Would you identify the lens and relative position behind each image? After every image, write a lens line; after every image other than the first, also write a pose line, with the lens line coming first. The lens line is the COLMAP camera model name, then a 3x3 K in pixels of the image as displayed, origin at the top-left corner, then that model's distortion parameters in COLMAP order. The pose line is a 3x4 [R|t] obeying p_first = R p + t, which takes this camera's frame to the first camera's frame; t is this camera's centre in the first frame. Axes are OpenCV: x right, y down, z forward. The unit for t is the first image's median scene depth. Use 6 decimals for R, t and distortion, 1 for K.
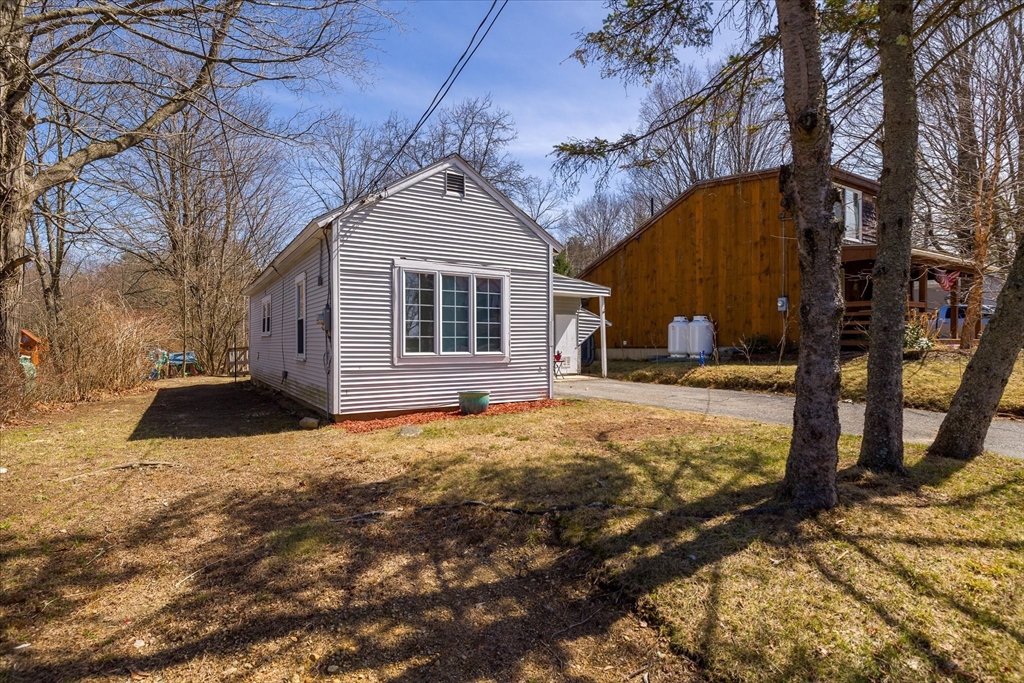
lens RADIAL K [[479.9, 0, 512.4], [0, 479.9, 340.5], [0, 0, 1]] dist [-0.008631, 0.001476]
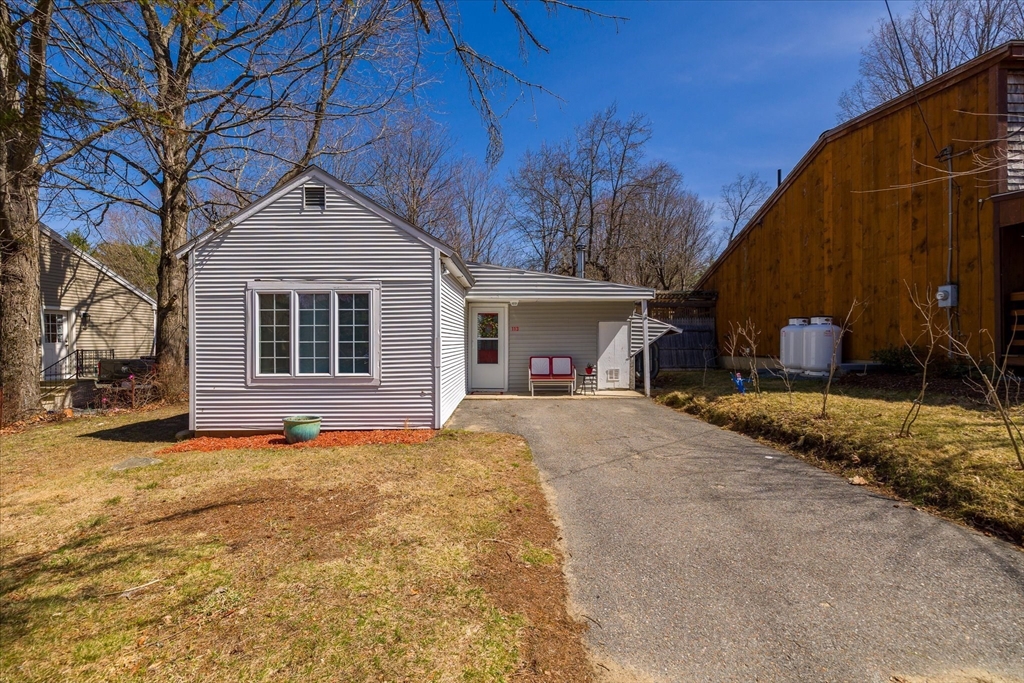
lens RADIAL K [[407.3, 0, 512.0], [0, 407.3, 343.4], [0, 0, 1]] dist [-0.005608, 0.000142]
pose [[0.867754, -0.000829, -0.496994, 0.486528], [0.005032, 0.999962, 0.007119, -0.030569], [0.496969, -0.008679, 0.867725, 0.382929]]
